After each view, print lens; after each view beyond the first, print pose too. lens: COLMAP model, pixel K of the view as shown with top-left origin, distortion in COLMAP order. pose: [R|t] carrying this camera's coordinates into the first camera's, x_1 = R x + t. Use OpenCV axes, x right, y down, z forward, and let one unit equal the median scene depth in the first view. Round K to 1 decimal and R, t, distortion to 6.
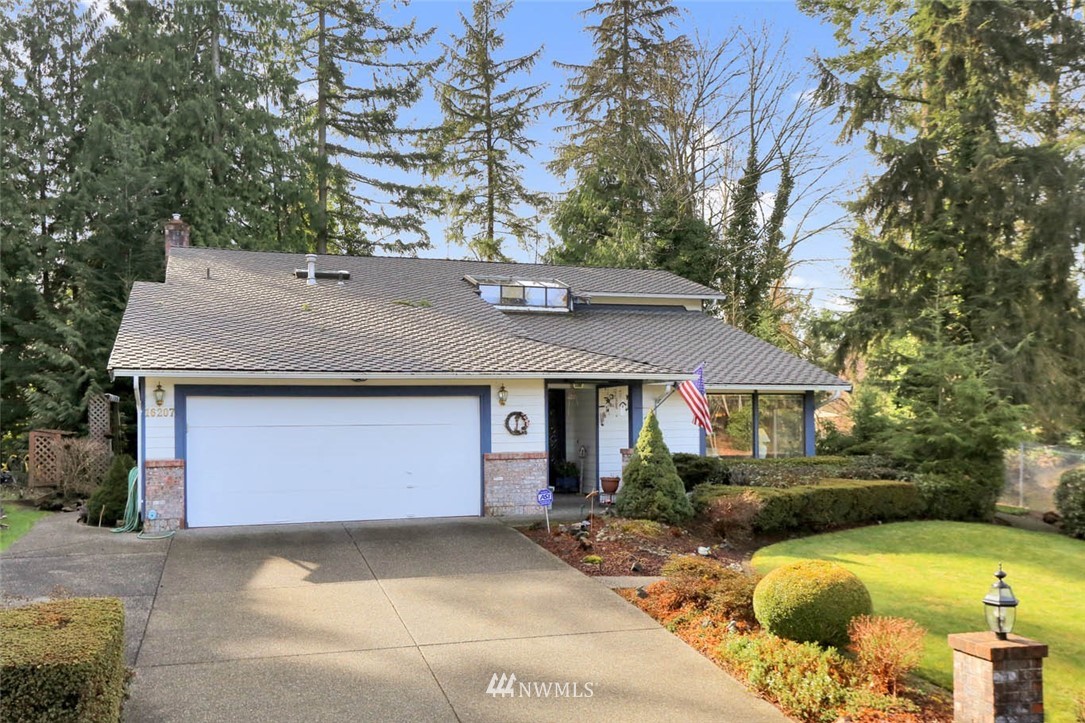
lens RADIAL K [[974.0, 0, 541.6], [0, 974.0, 395.0], [0, 0, 1]] dist [0.000268, 0.011934]
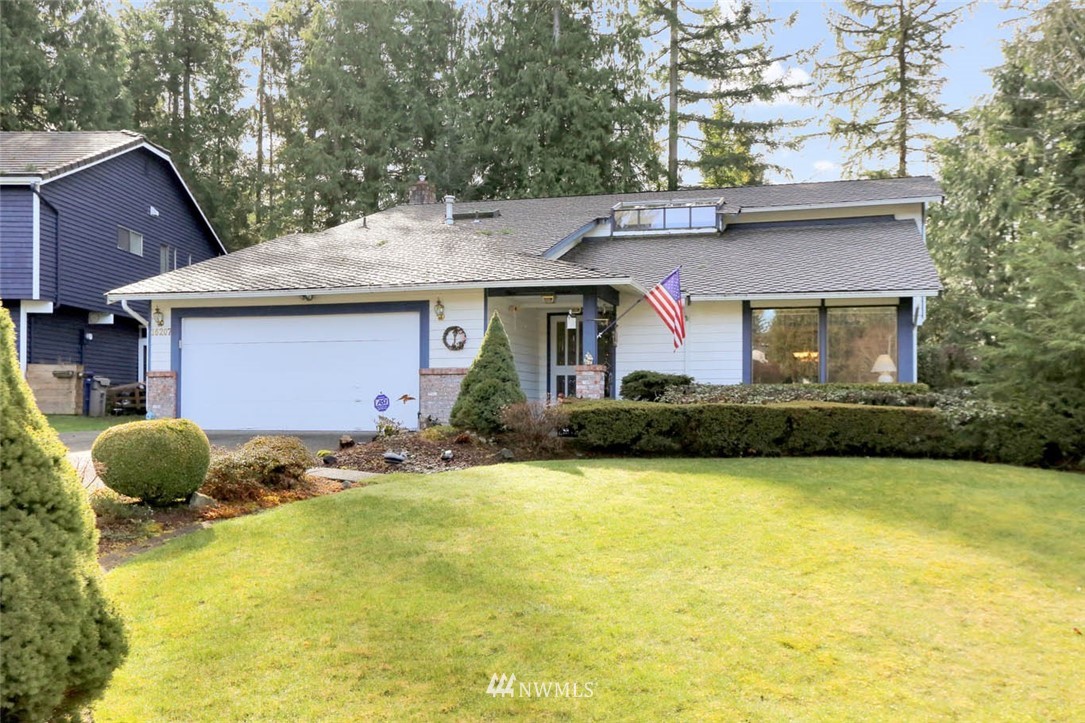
lens RADIAL K [[1058.8, 0, 542.5], [0, 1058.8, 361.5], [0, 0, 1]] dist [0.017246, 0.012983]
pose [[0.817289, -0.016978, -0.575978, 0.378470], [0.005183, 0.999742, -0.022116, 0.043970], [0.576205, 0.015090, 0.817166, 0.106805]]
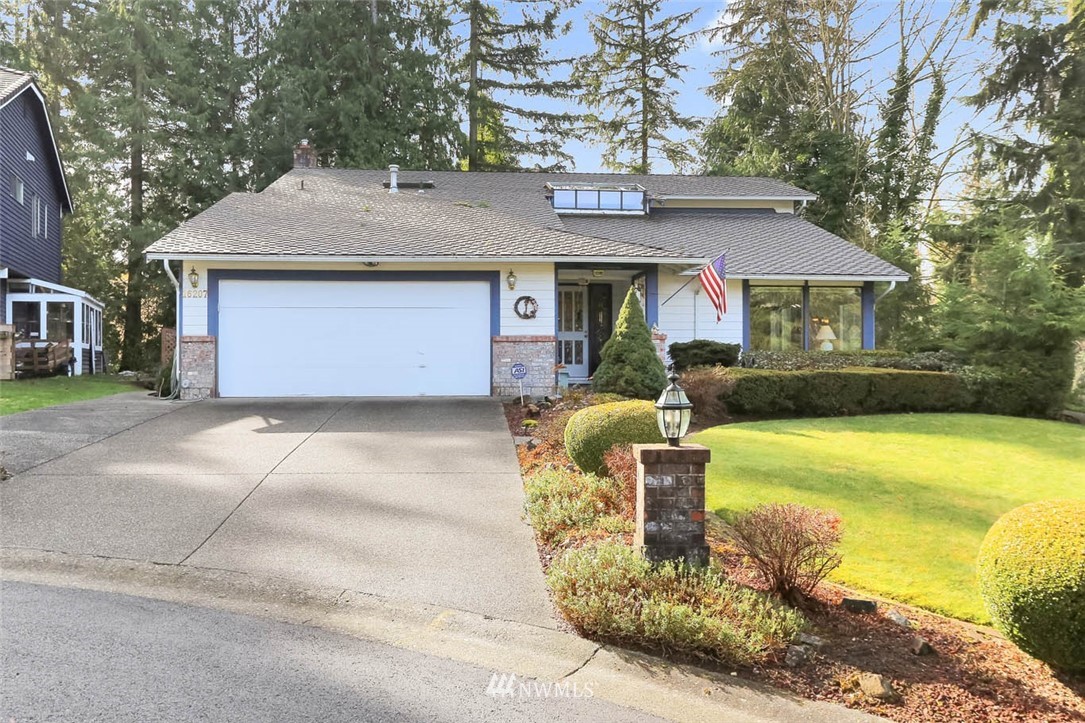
lens RADIAL K [[939.2, 0, 545.1], [0, 939.2, 335.0], [0, 0, 1]] dist [-0.010735, 0.005263]
pose [[0.972340, 0.000670, -0.233570, 0.130987], [-0.000564, 1.000000, 0.000521, 0.033258], [0.233570, -0.000375, 0.972340, 0.020490]]
